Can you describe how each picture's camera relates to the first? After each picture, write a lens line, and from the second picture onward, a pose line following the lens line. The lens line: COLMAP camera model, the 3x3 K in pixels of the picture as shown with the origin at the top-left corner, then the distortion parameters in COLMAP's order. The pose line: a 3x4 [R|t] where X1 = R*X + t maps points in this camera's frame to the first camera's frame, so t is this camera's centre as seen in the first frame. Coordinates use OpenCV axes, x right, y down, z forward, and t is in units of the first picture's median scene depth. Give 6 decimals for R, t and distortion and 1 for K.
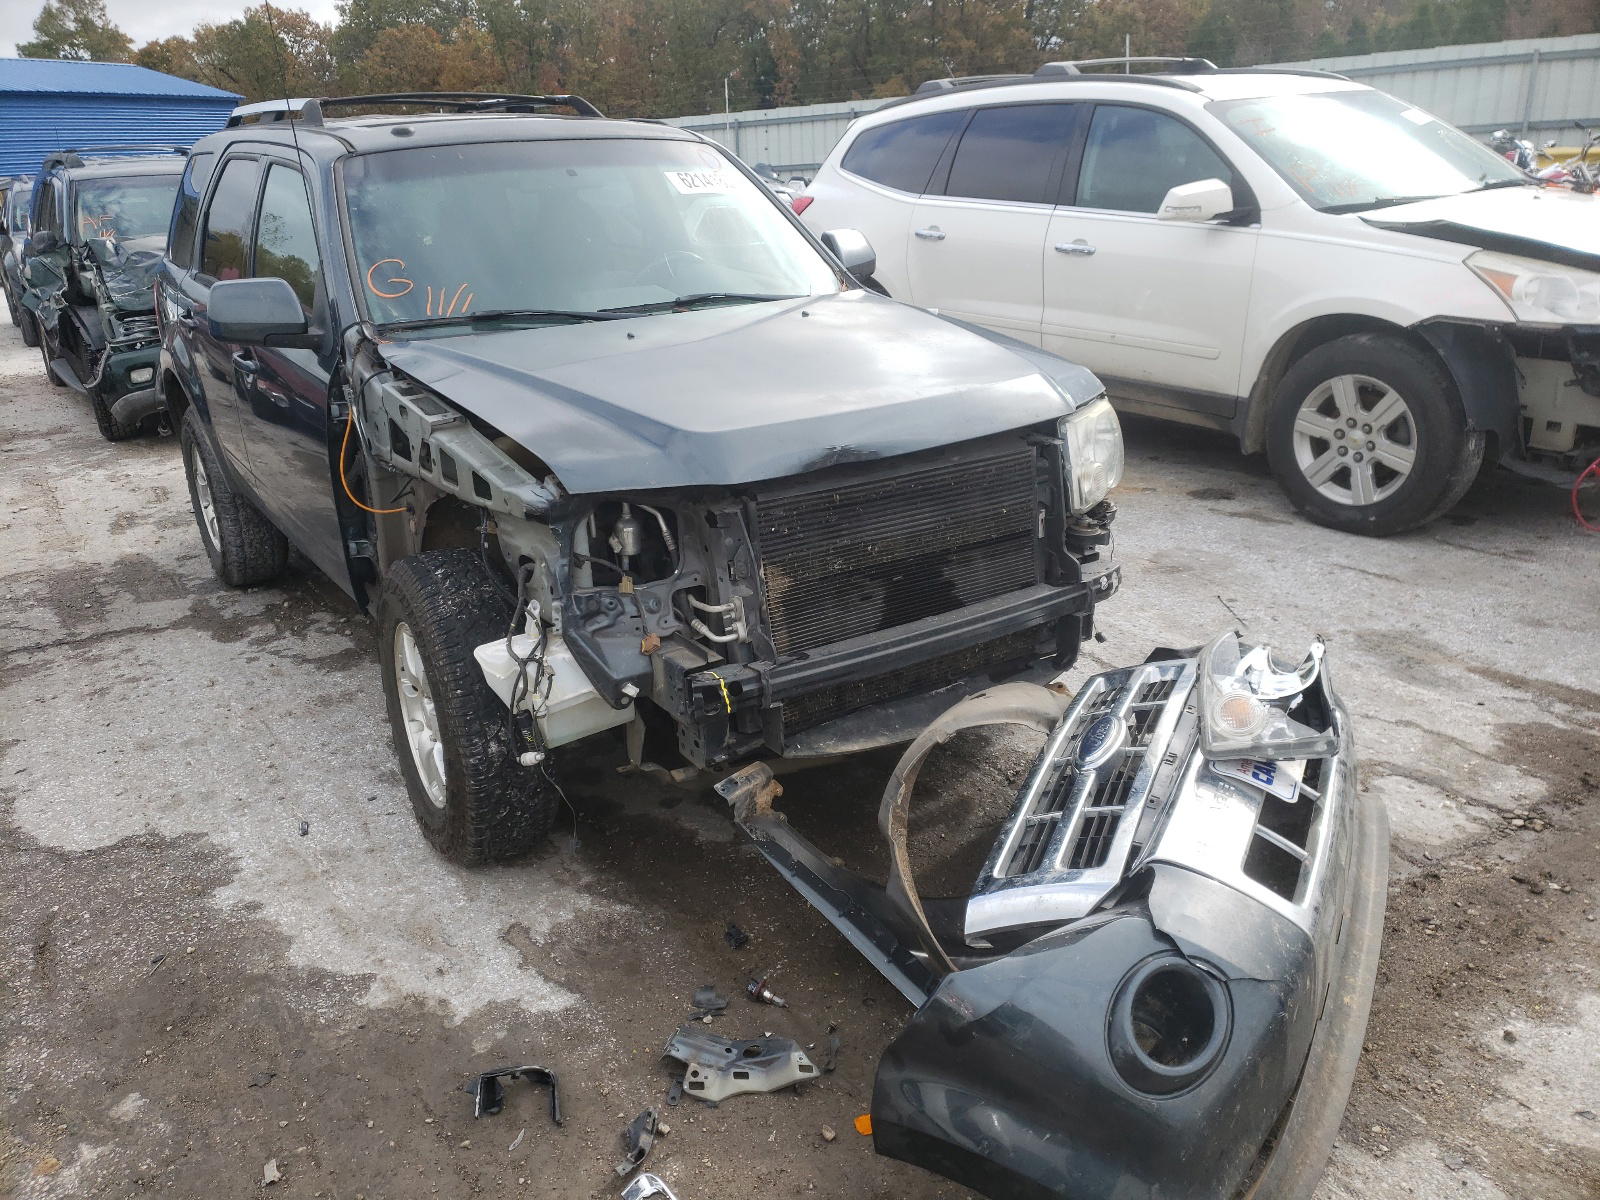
lens RADIAL K [[1266.4, 0, 800.0], [0, 1266.4, 600.0], [0, 0, 1]] dist [-0.008005, 0.043355]
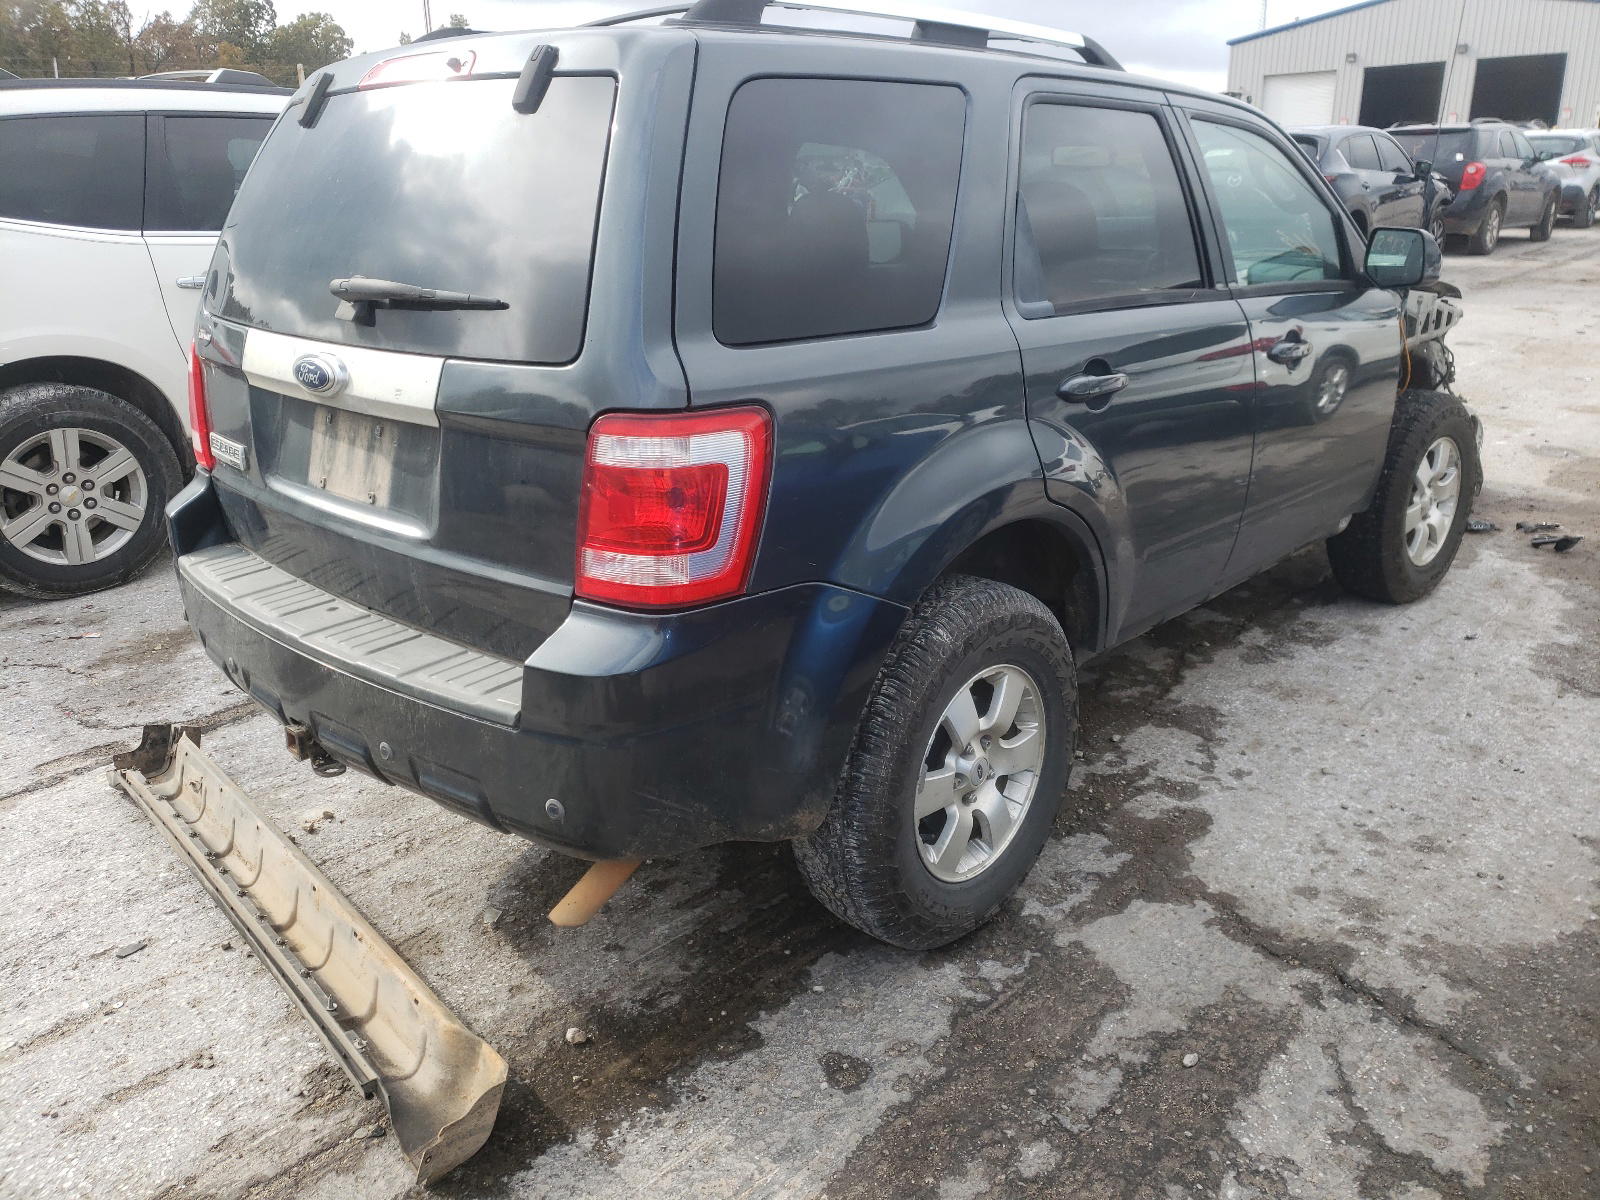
lens RADIAL K [[1266.4, 0, 800.0], [0, 1266.4, 600.0], [0, 0, 1]] dist [-0.008005, 0.043355]
pose [[-0.236696, -0.279212, 0.930600, -1.432126], [0.344221, 0.871590, 0.349059, -0.537329], [-0.908563, 0.402953, -0.110192, 1.771546]]
